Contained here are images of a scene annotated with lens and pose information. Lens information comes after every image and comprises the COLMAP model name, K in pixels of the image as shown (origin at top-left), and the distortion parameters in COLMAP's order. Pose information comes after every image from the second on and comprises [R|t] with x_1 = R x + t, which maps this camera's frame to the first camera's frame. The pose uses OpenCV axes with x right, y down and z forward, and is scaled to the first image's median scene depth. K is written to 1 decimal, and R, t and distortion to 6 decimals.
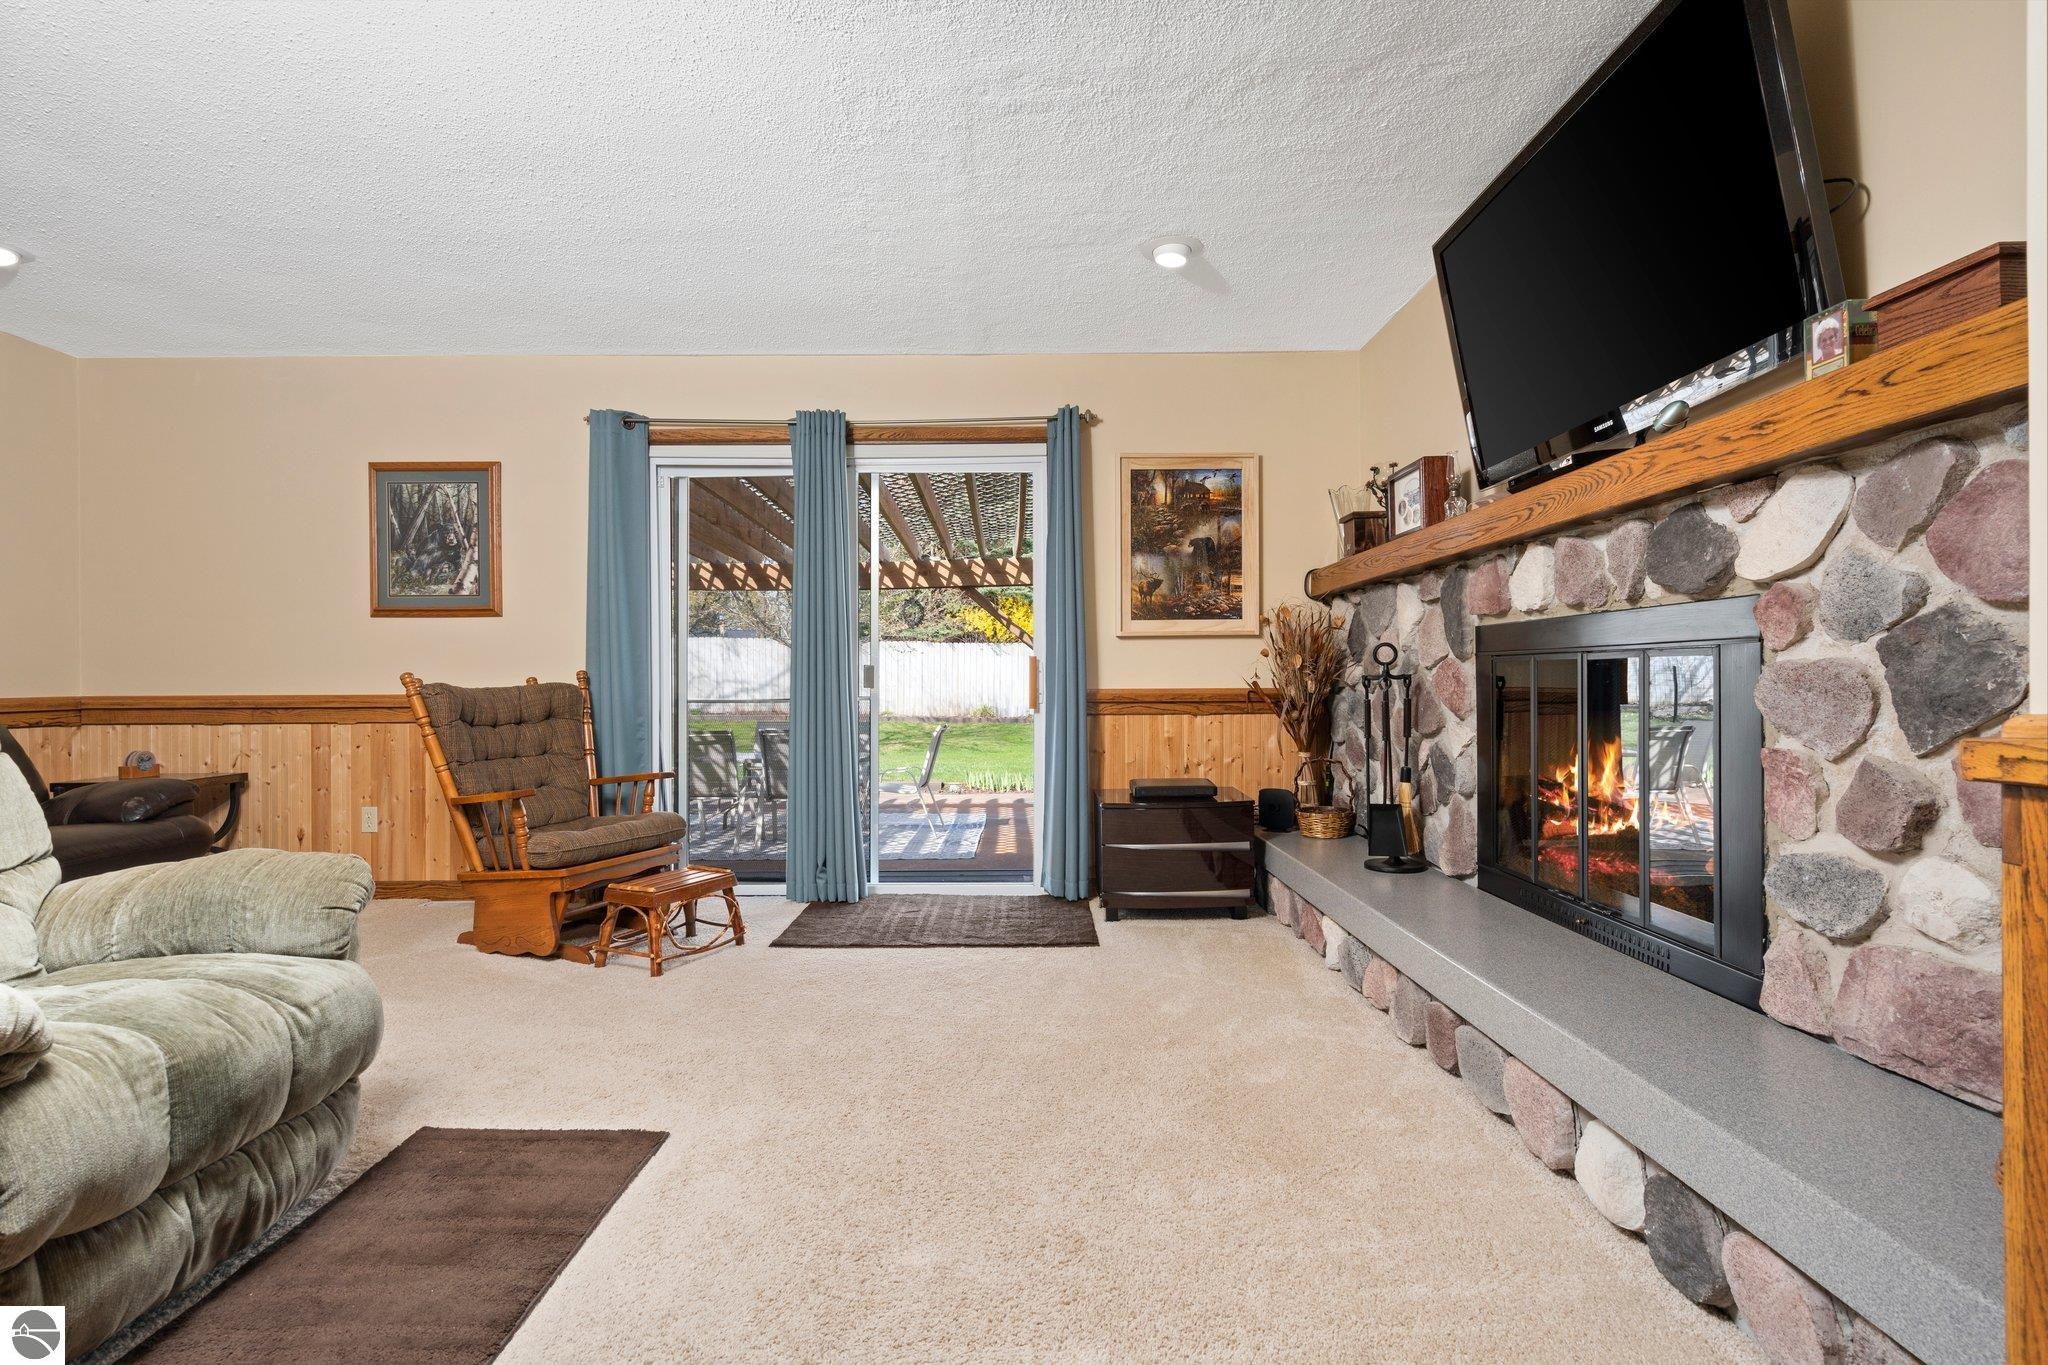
lens RADIAL K [[950.8, 0, 1017.3], [0, 950.8, 691.3], [0, 0, 1]] dist [0.003215, 0.000373]
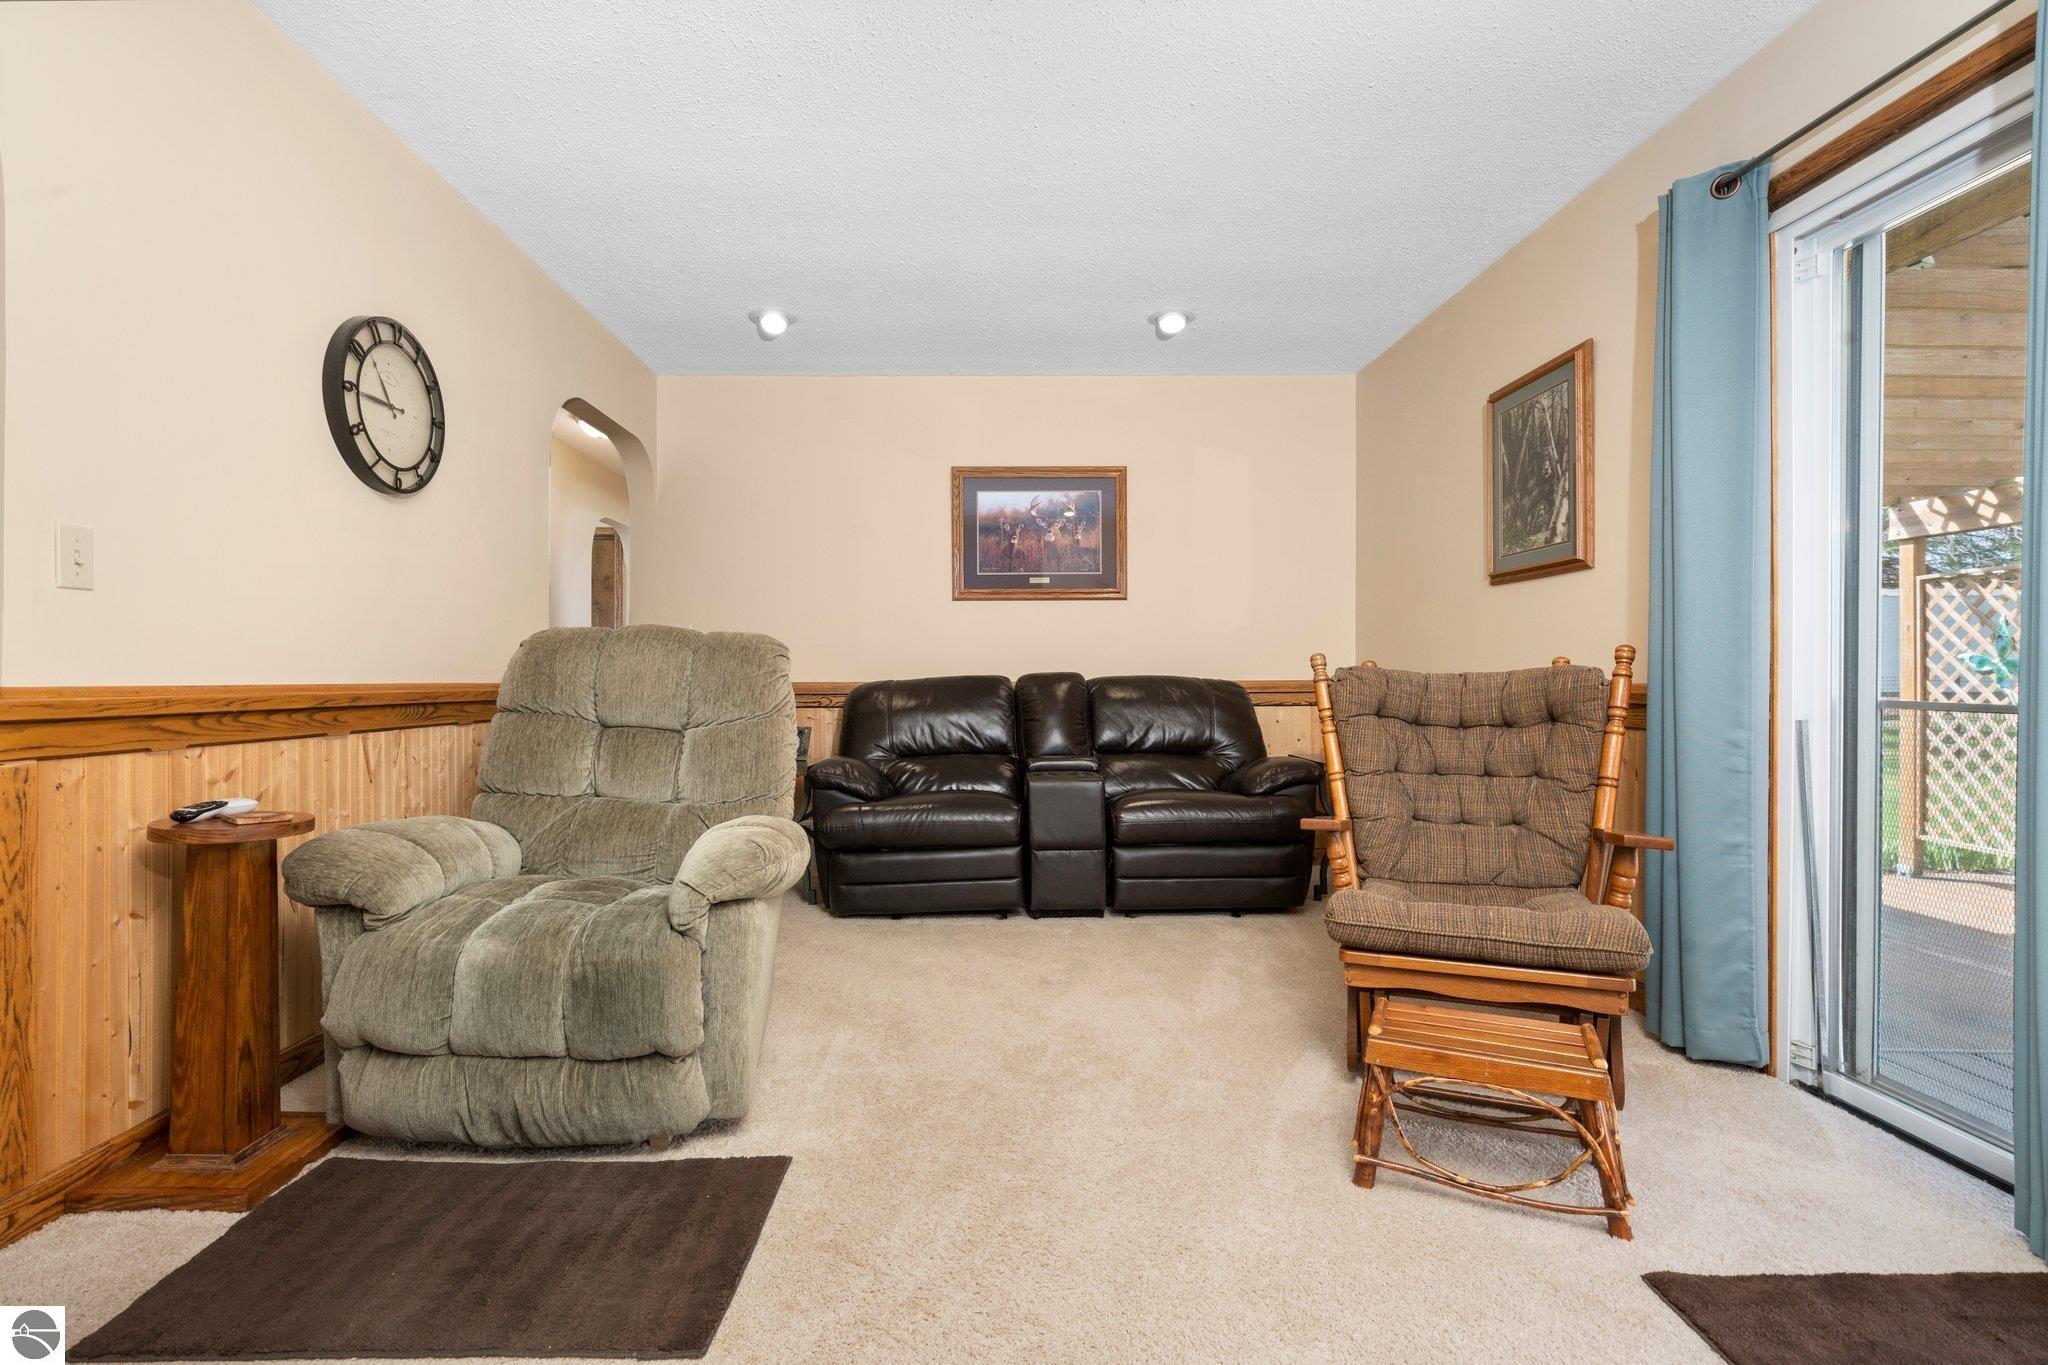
lens RADIAL K [[950.8, 0, 1007.5], [0, 950.8, 678.3], [0, 0, 1]] dist [0.003215, 0.000373]
pose [[-0.014040, 0.010236, -0.999849, 0.141115], [-0.010990, 0.999886, 0.010391, -0.003162], [0.999841, 0.011134, -0.013926, 0.616451]]
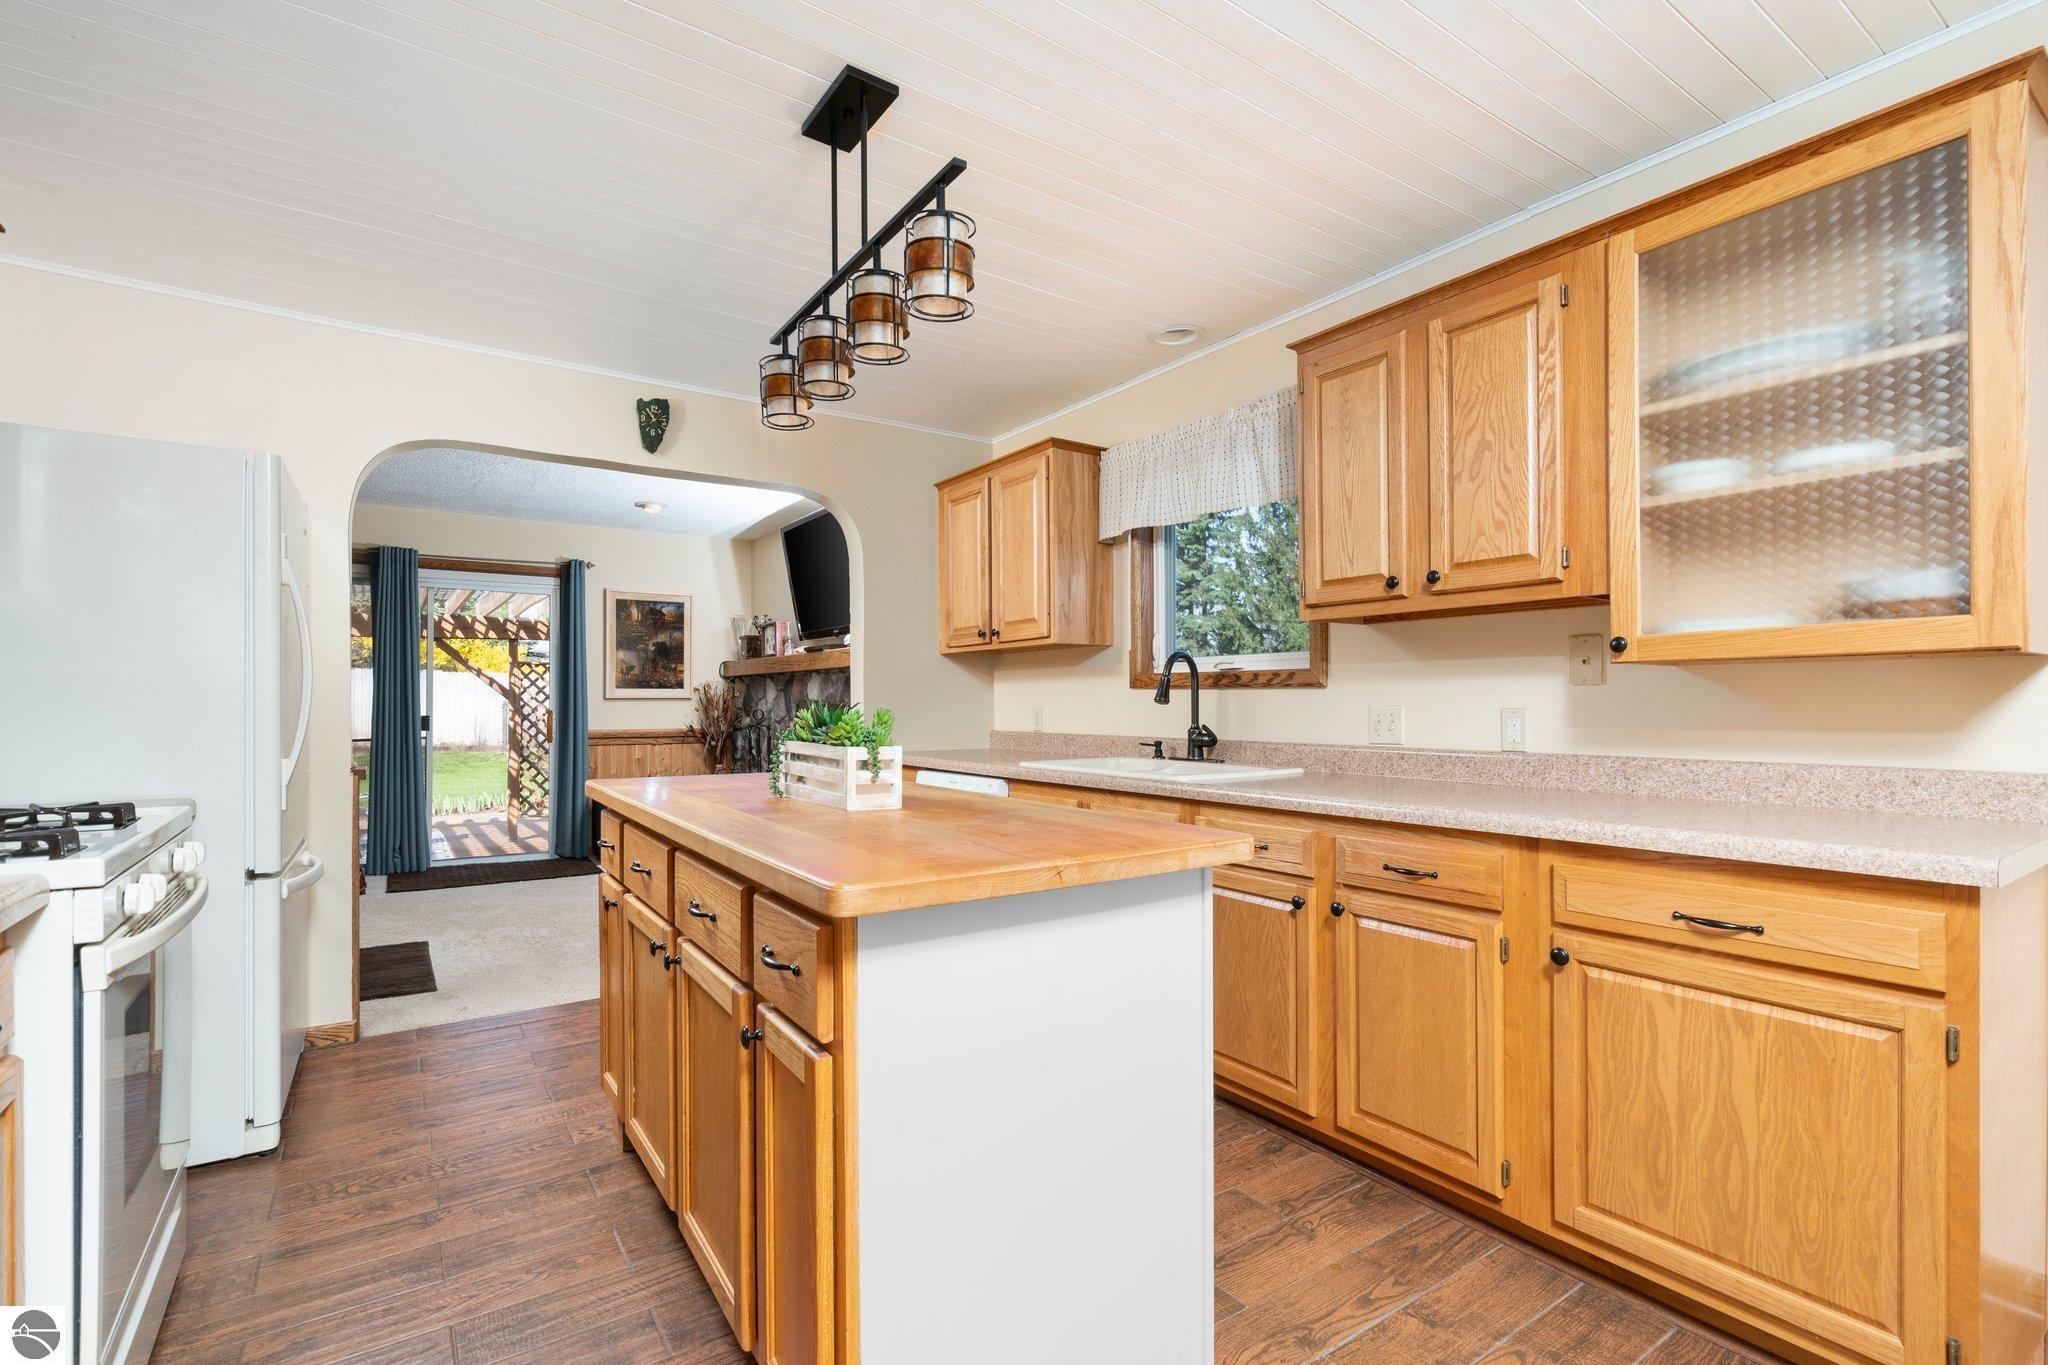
lens RADIAL K [[950.8, 0, 1023.3], [0, 950.8, 696.0], [0, 0, 1]] dist [0.003215, 0.000373]
pose [[0.822153, 0.010227, 0.569175, -0.242150], [0.000124, 0.999835, -0.018144, -0.031475], [-0.569267, 0.014988, 0.822016, -0.781709]]
